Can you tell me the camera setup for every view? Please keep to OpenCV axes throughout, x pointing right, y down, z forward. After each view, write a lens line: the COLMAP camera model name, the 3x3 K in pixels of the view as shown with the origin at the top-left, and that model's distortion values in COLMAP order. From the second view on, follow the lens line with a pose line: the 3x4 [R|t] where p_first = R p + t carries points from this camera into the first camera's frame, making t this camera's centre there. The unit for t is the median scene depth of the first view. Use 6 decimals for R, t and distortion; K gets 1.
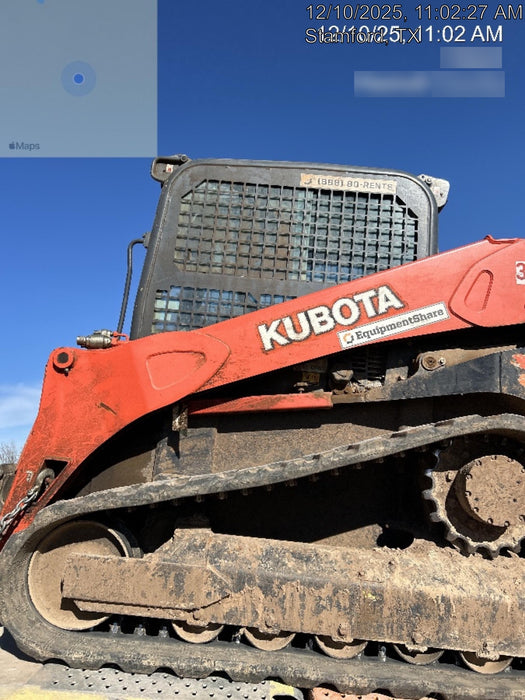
lens RADIAL K [[530.3, 0, 267.5], [0, 530.3, 349.3], [0, 0, 1]] dist [0.042598, -0.049349]
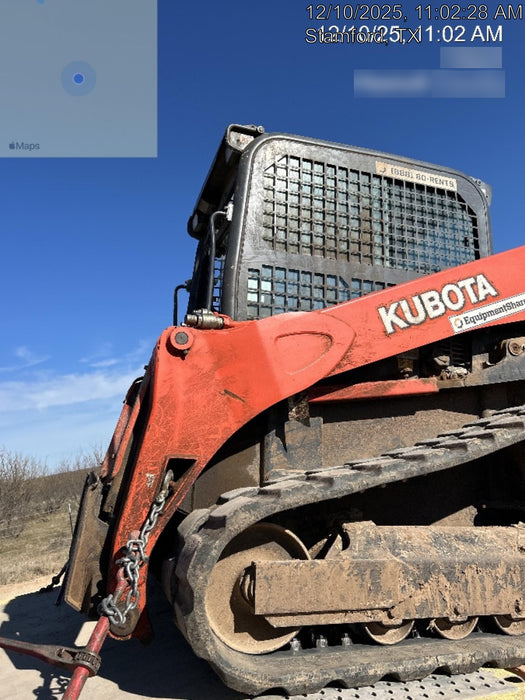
lens RADIAL K [[530.3, 0, 267.5], [0, 530.3, 349.3], [0, 0, 1]] dist [0.042598, -0.049349]
pose [[0.945621, 0.007990, 0.325173, -0.521525], [0.001617, 0.999570, -0.029263, 0.058313], [-0.325267, 0.028198, 0.945202, 0.155233]]
